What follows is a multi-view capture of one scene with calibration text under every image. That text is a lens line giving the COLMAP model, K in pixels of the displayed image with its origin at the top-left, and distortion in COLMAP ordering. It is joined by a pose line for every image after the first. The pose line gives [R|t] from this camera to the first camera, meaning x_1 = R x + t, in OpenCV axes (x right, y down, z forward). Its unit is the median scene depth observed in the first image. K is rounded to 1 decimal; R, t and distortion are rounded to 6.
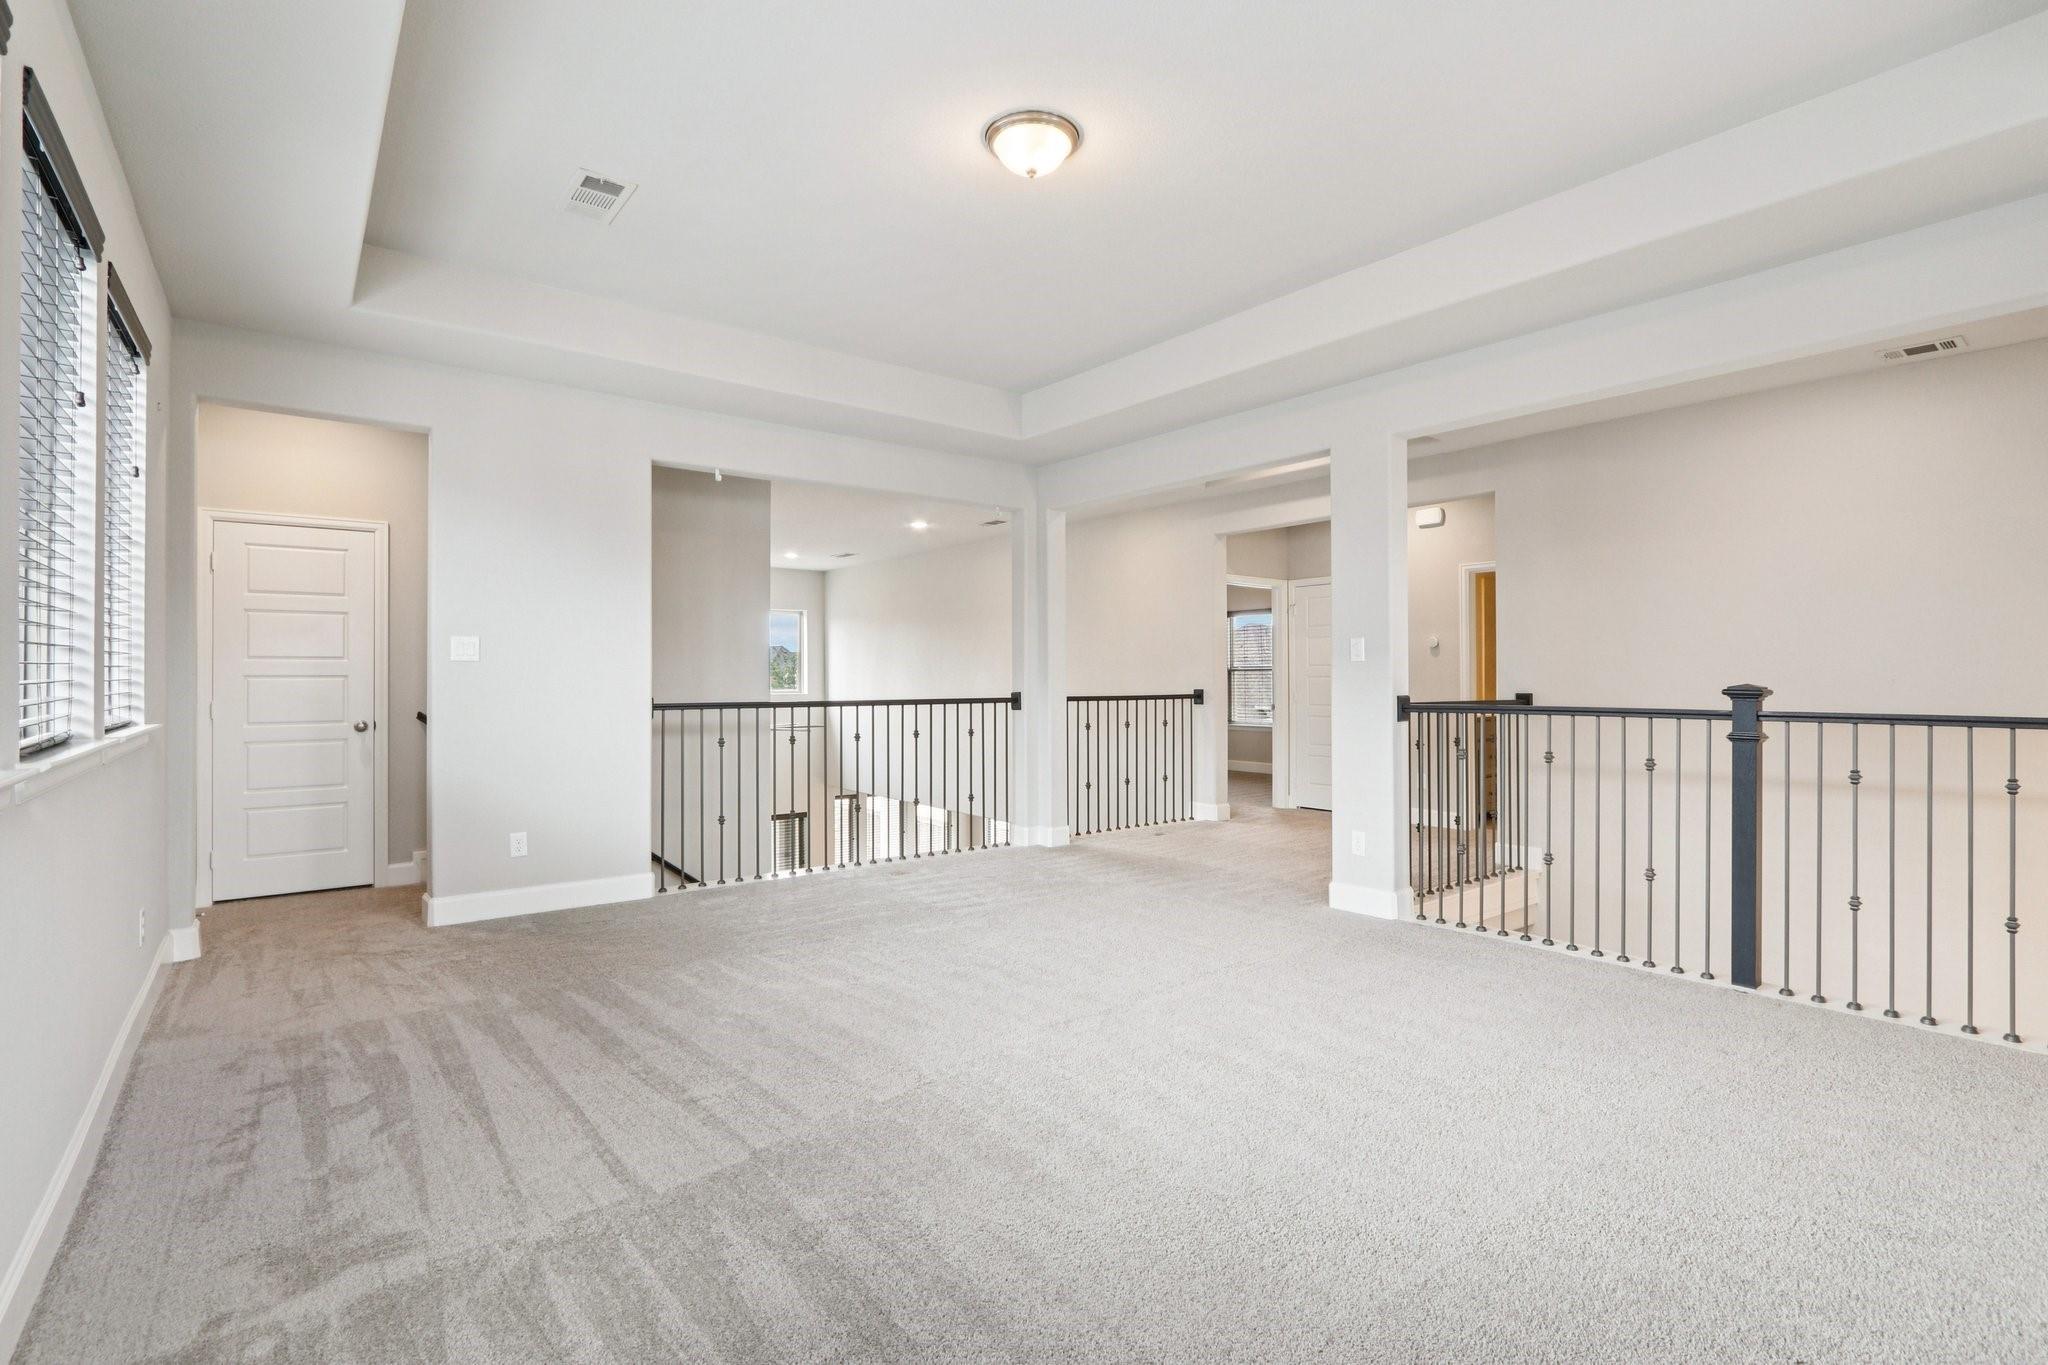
lens RADIAL K [[954.7, 0, 1031.2], [0, 954.7, 684.7], [0, 0, 1]] dist [-0.002392, -0.000447]
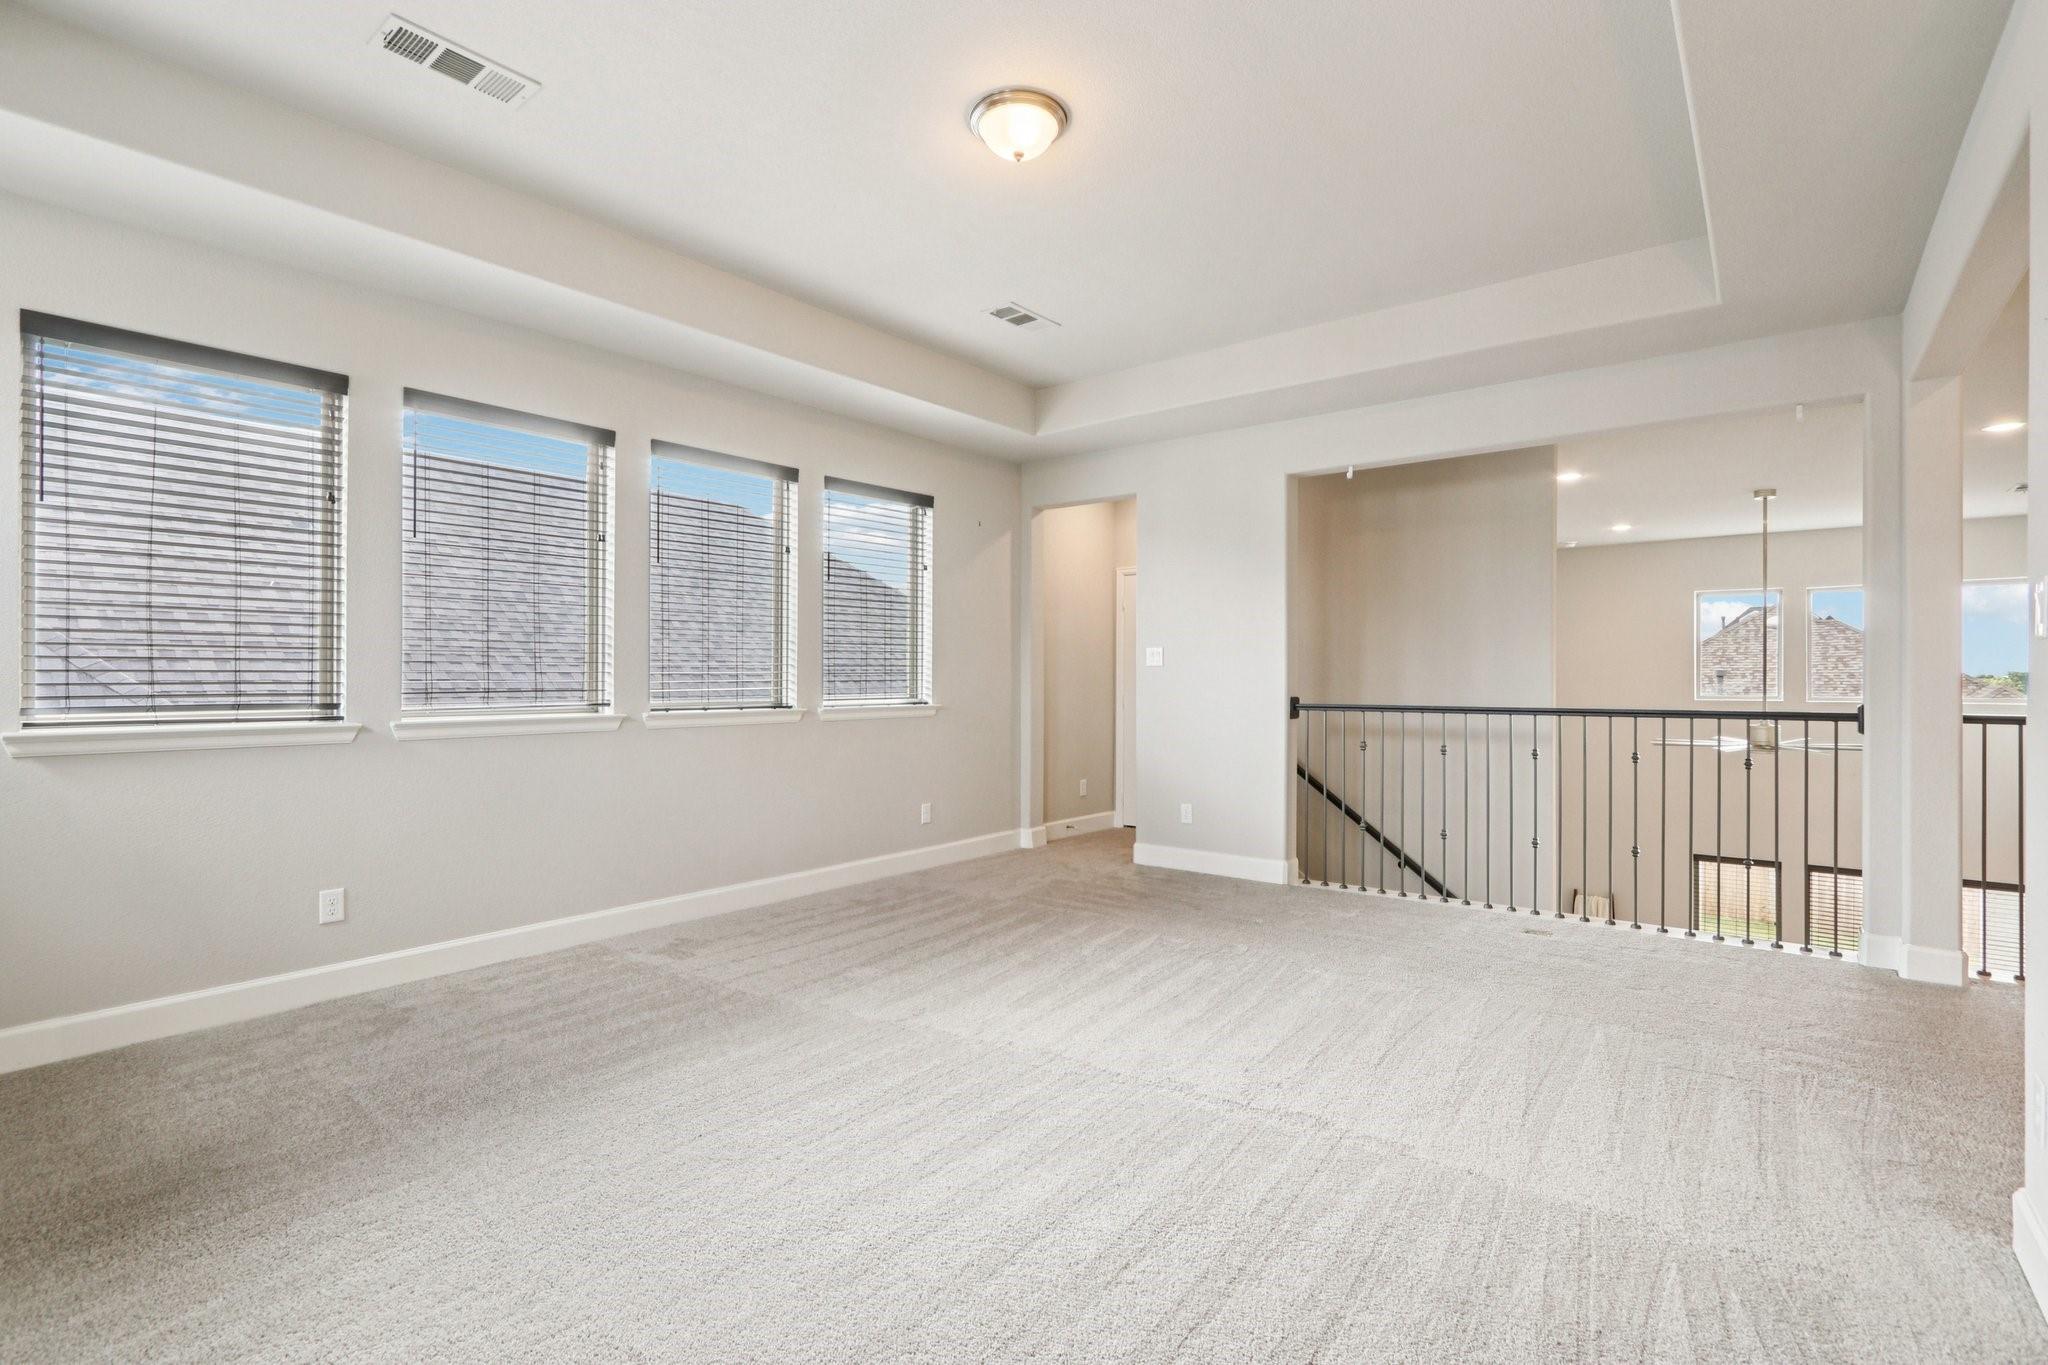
lens RADIAL K [[960.6, 0, 1023.9], [0, 960.6, 674.0], [0, 0, 1]] dist [-0.000605, -0.000255]
pose [[0.242181, -0.003181, -0.970226, 0.641655], [-0.008805, 0.999946, -0.005476, -0.004841], [0.970191, 0.009869, 0.242140, 0.512260]]
